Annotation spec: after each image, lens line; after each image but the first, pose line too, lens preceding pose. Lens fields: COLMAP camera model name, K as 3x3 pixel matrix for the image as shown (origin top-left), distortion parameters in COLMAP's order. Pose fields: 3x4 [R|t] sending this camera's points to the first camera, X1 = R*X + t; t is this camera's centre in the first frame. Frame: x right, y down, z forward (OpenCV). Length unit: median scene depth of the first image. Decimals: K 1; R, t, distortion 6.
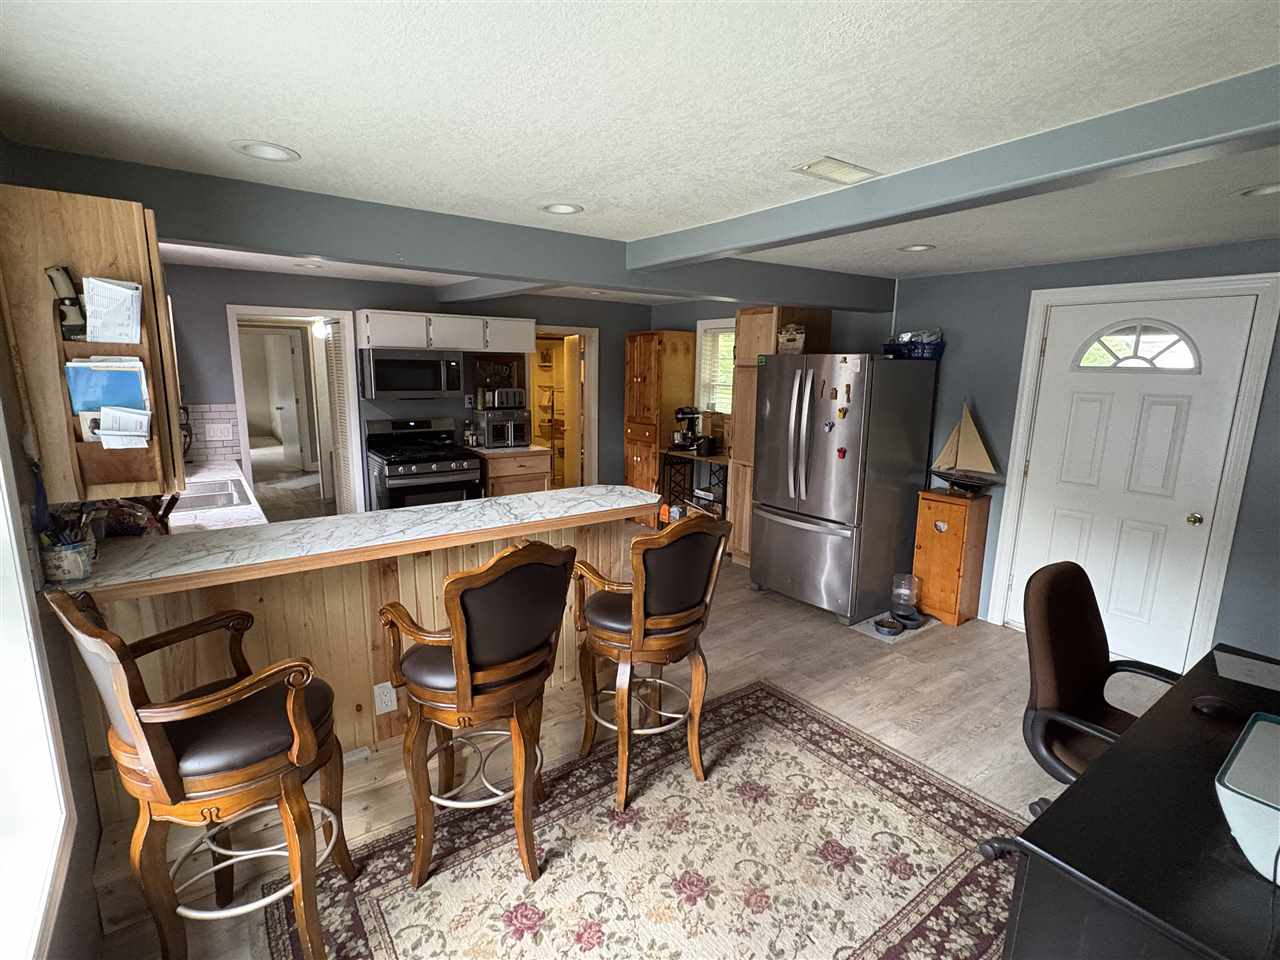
lens RADIAL K [[620.1, 0, 641.3], [0, 620.1, 478.8], [0, 0, 1]] dist [-0.004878, -0.000019]
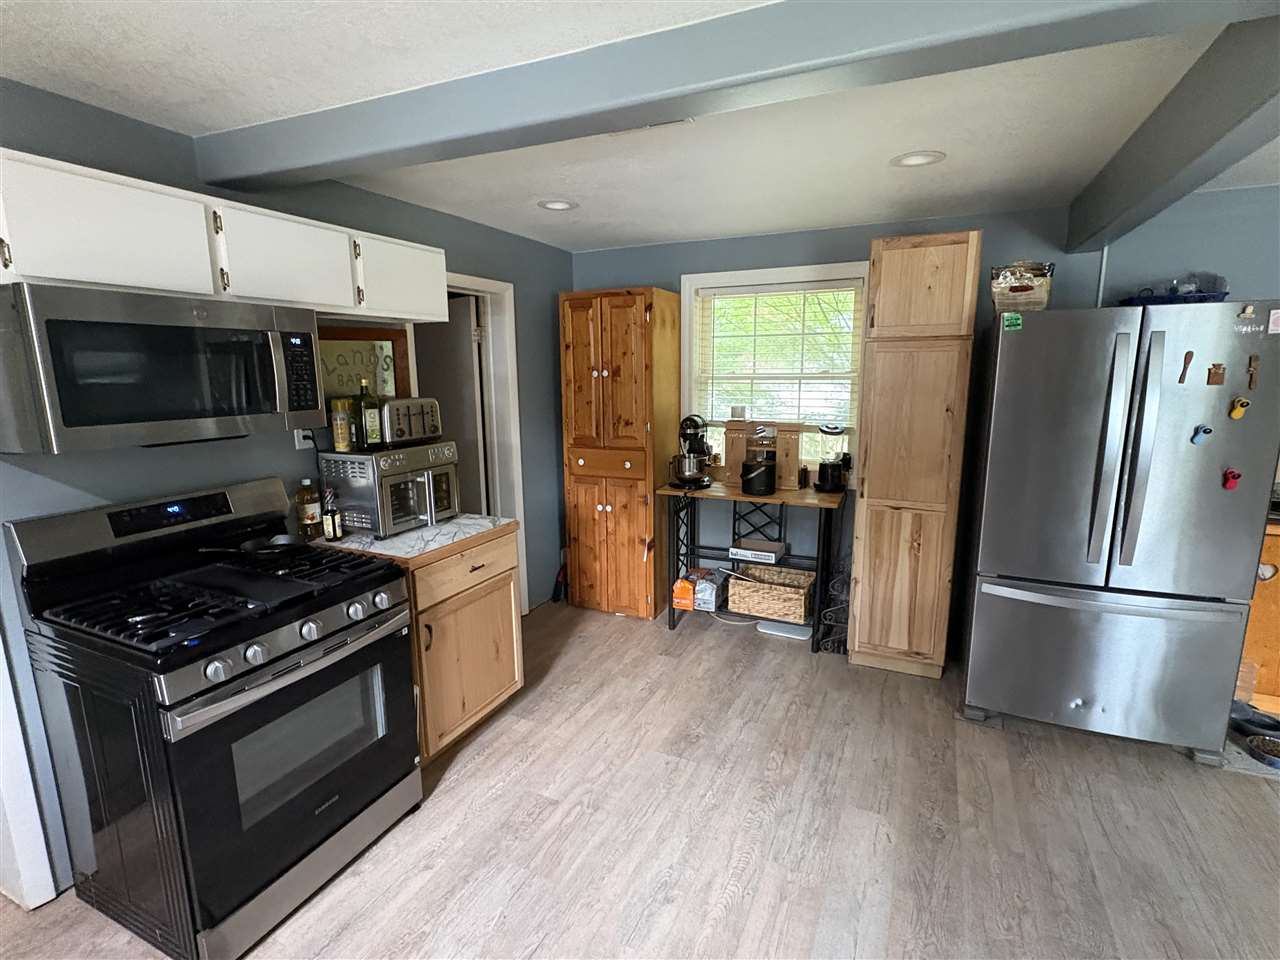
lens RADIAL K [[620.1, 0, 638.6], [0, 620.1, 483.1], [0, 0, 1]] dist [-0.004878, -0.000019]
pose [[0.874563, -0.114163, 0.471282, -0.635561], [0.111394, 0.993199, 0.033877, -0.181391], [-0.471944, 0.022870, 0.881332, 1.167533]]
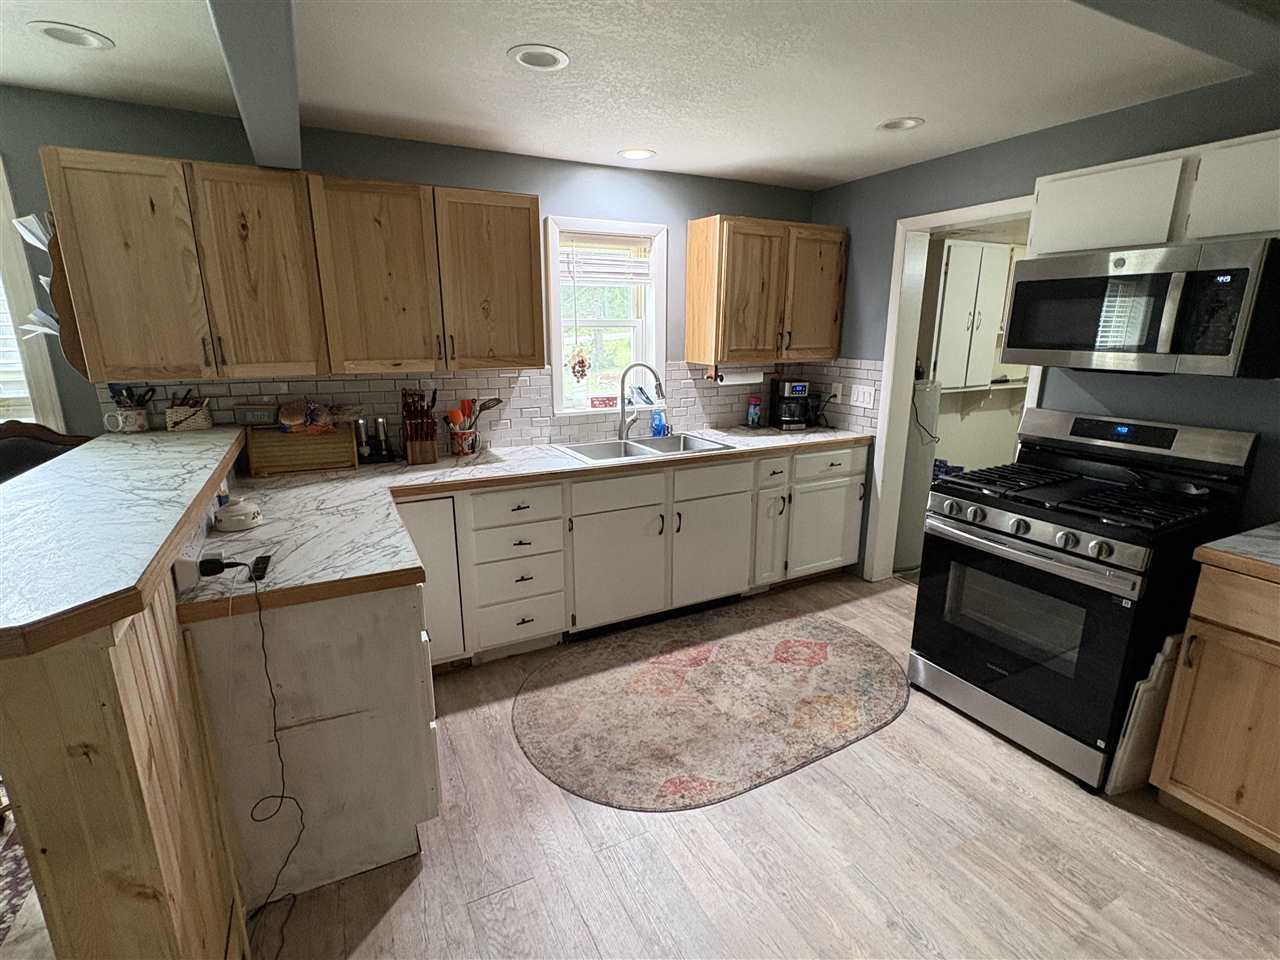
lens RADIAL K [[620.1, 0, 645.7], [0, 620.1, 484.5], [0, 0, 1]] dist [-0.004878, -0.000019]
pose [[-0.144841, 0.224300, -0.963696, 0.233701], [-0.187057, 0.950196, 0.249272, -0.206155], [0.971612, 0.216371, -0.095671, 1.522822]]
